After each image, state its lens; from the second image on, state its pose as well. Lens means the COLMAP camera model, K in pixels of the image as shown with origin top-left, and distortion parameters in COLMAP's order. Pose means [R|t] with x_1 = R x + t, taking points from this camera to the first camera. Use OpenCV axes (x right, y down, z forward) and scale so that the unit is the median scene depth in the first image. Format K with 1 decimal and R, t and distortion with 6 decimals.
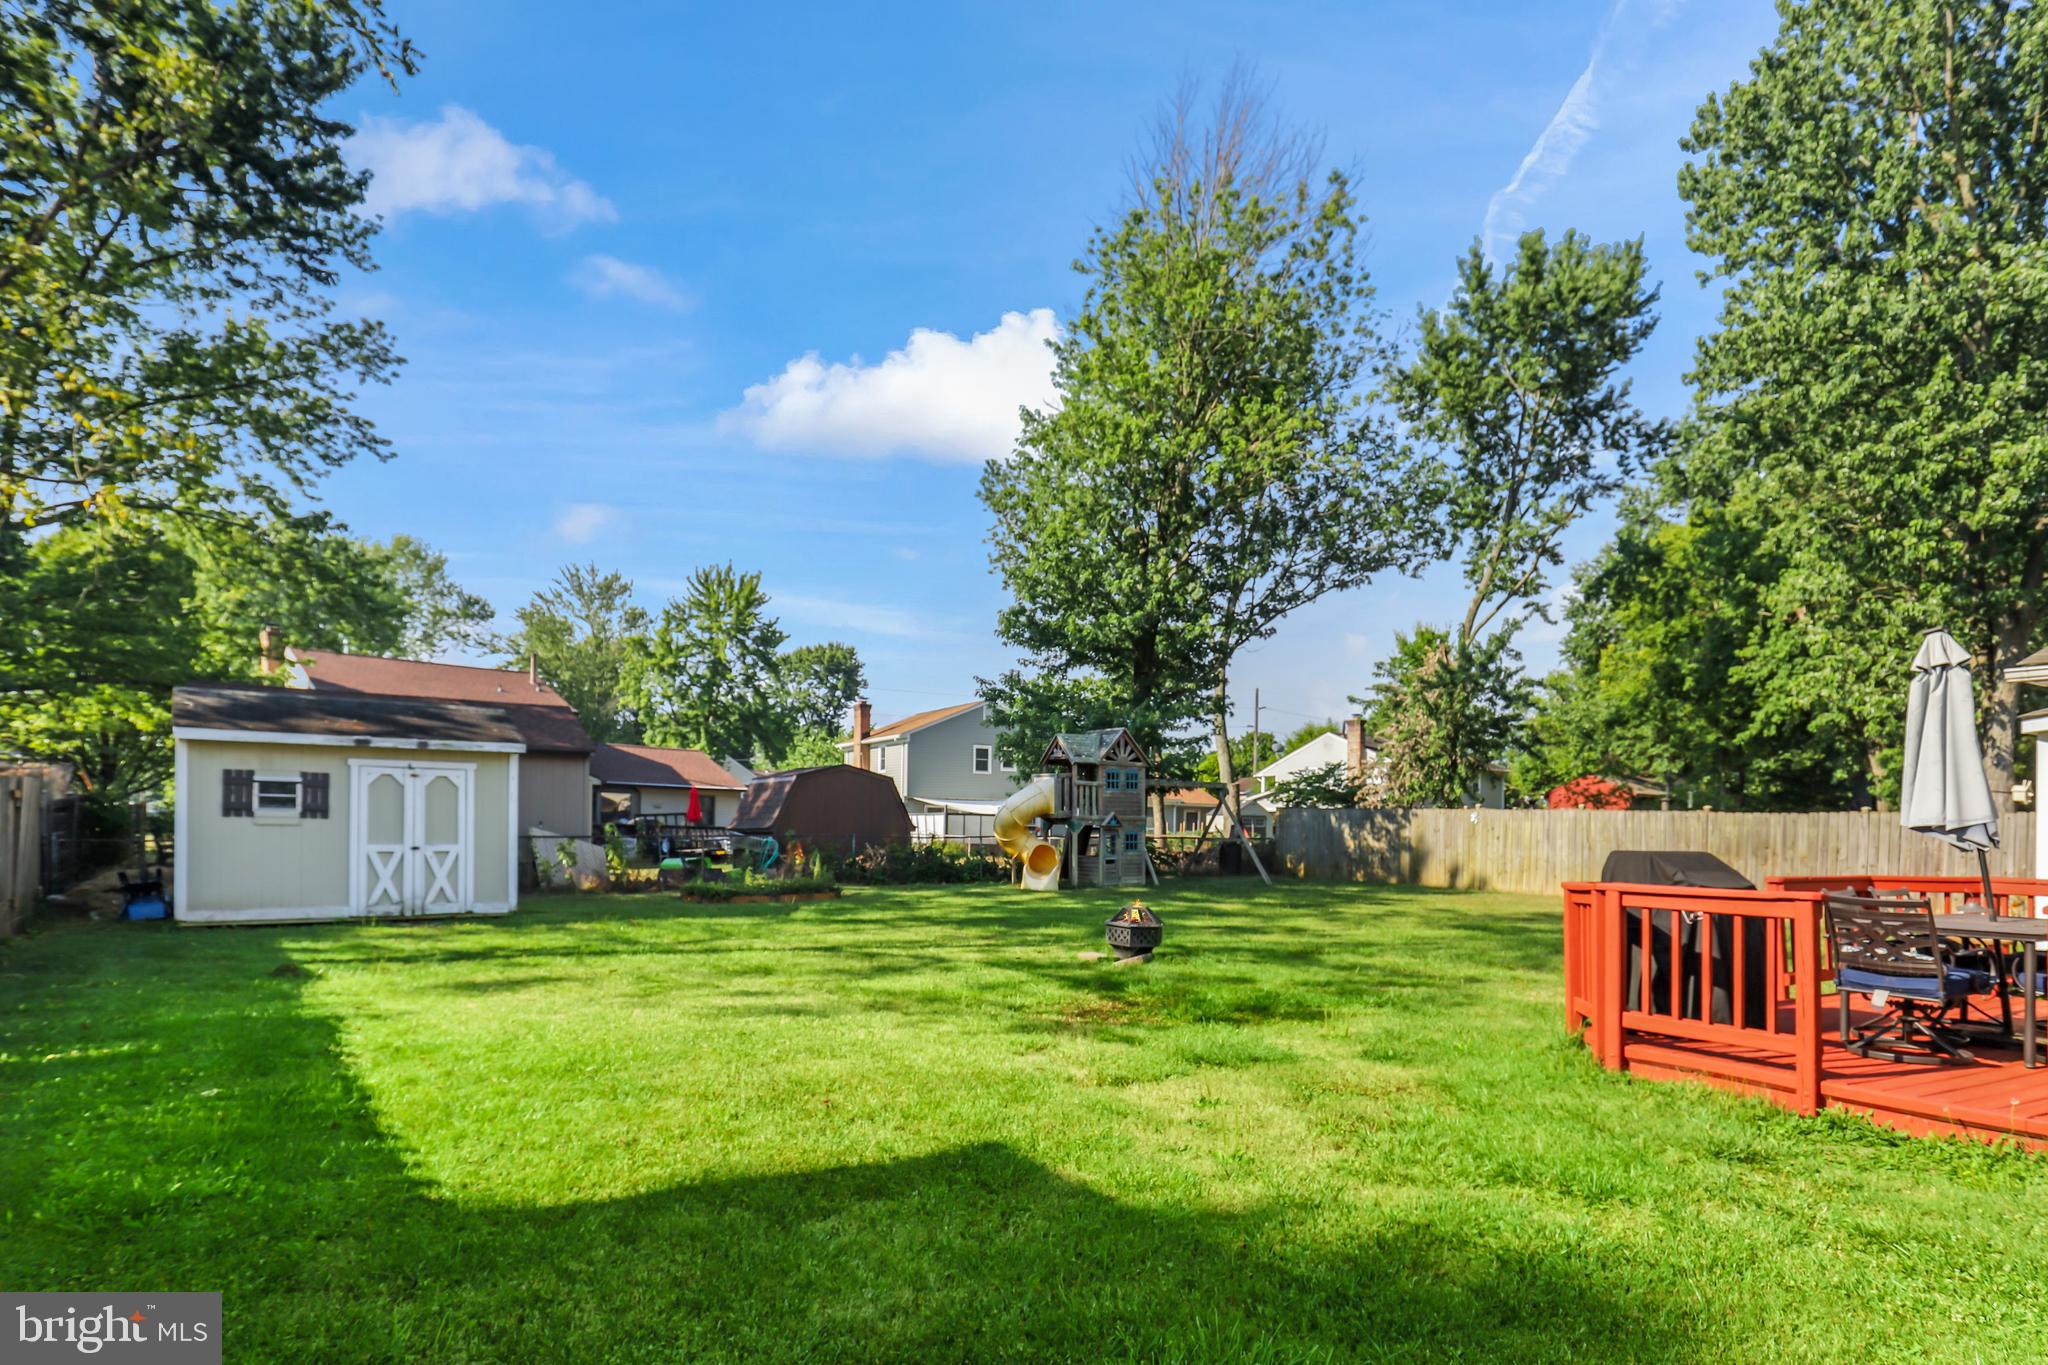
lens RADIAL K [[1185.5, 0, 1027.7], [0, 1185.5, 822.0], [0, 0, 1]] dist [0.005039, 0.001773]
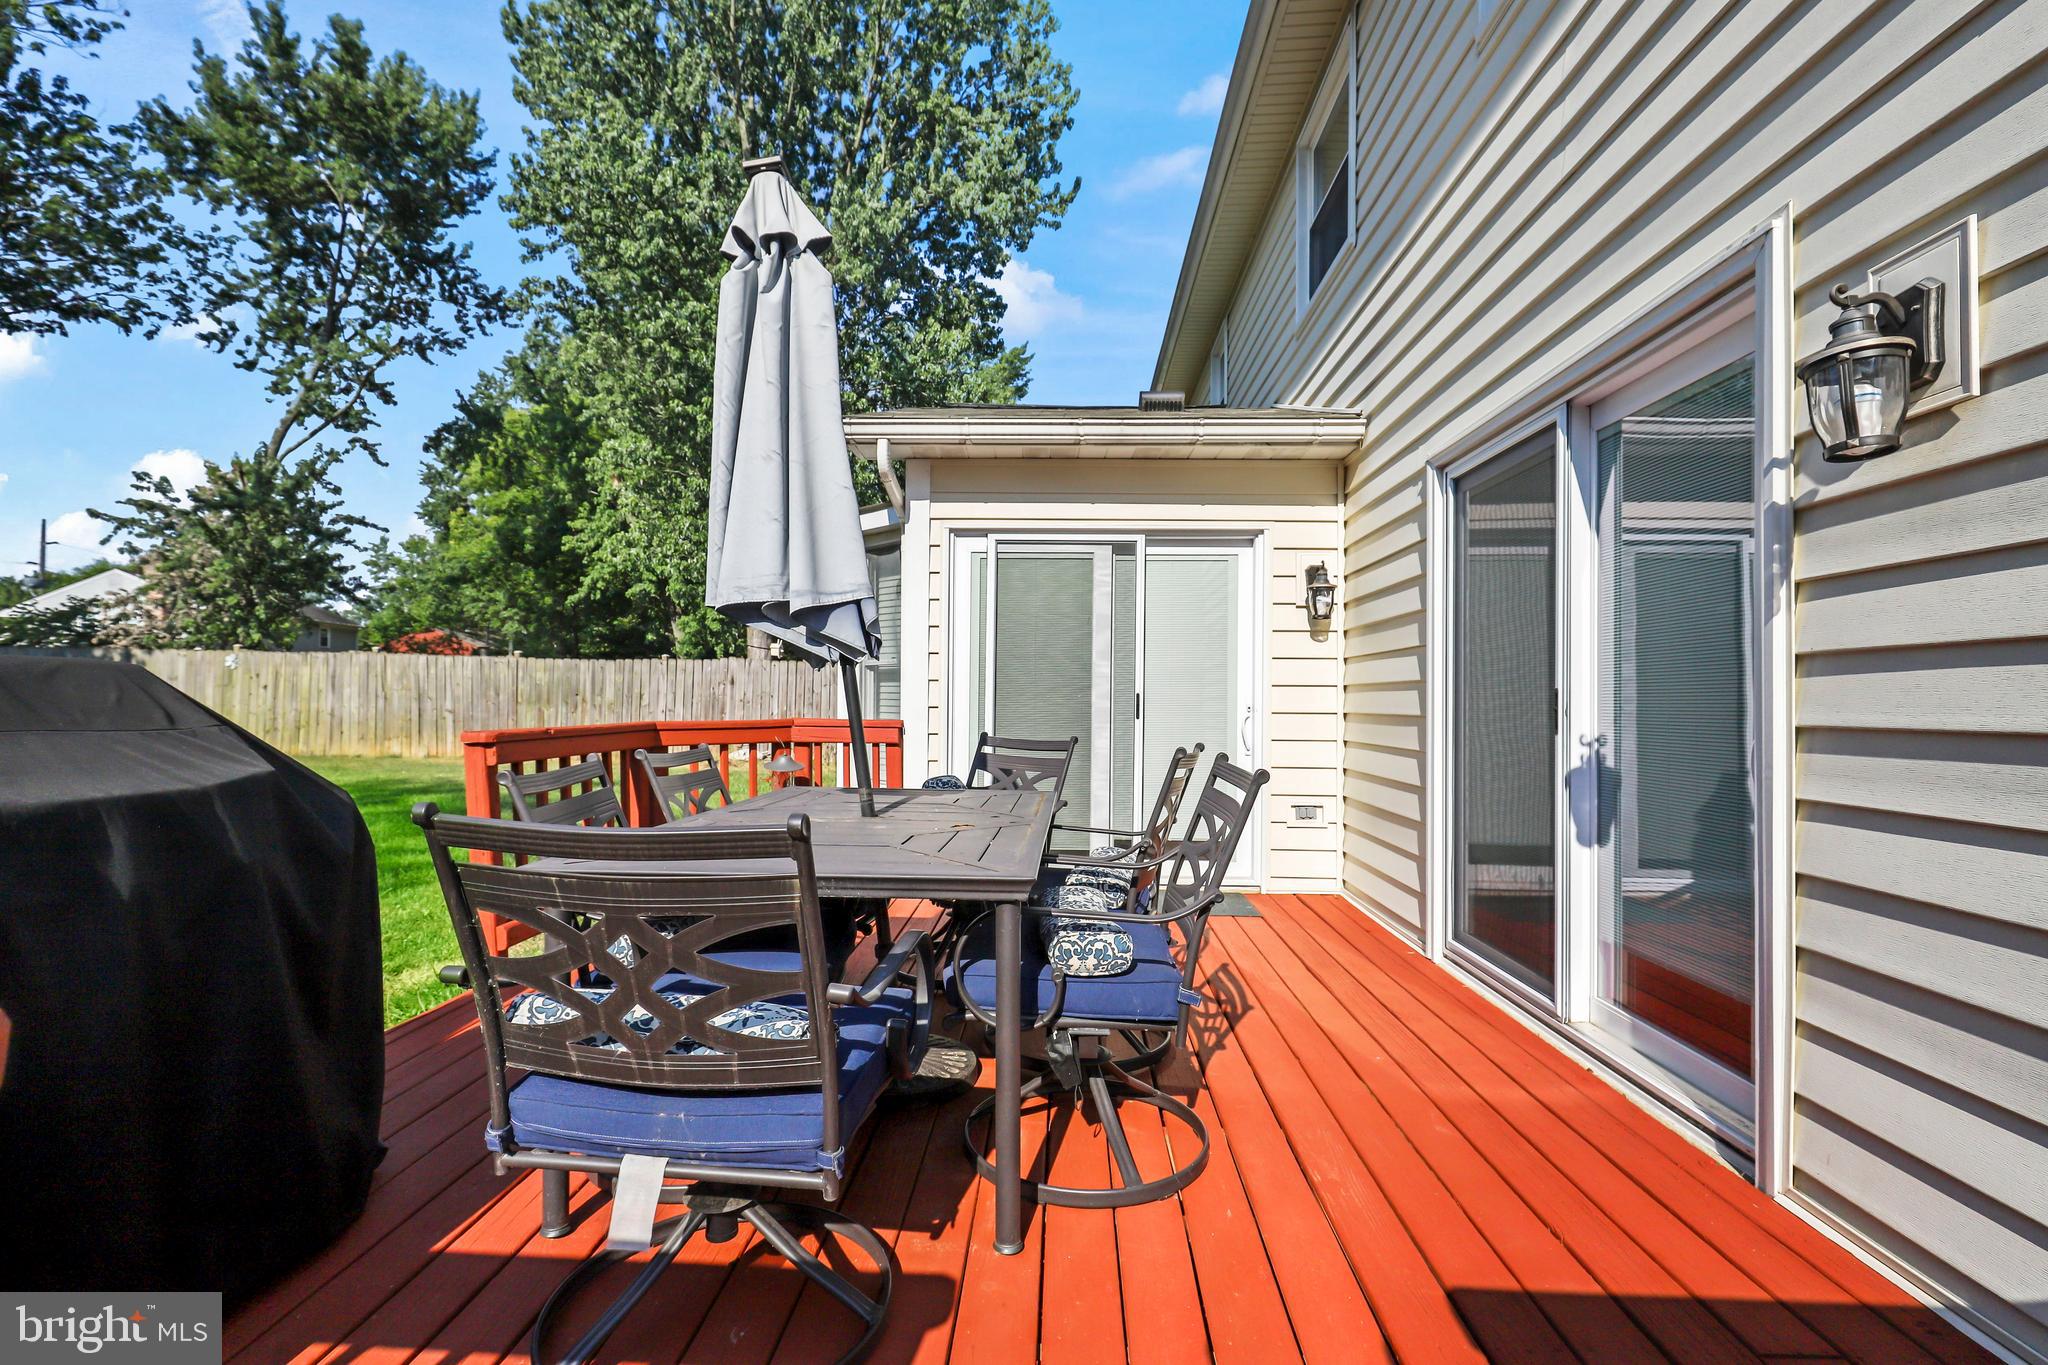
lens RADIAL K [[935.6, 0, 1028.3], [0, 935.6, 676.7], [0, 0, 1]] dist [-0.002906, 0.000068]
pose [[0.558610, 0.006932, 0.829402, 0.113568], [-0.002689, 0.999975, -0.006547, 0.006603], [-0.829426, 0.001427, 0.558614, 0.155427]]
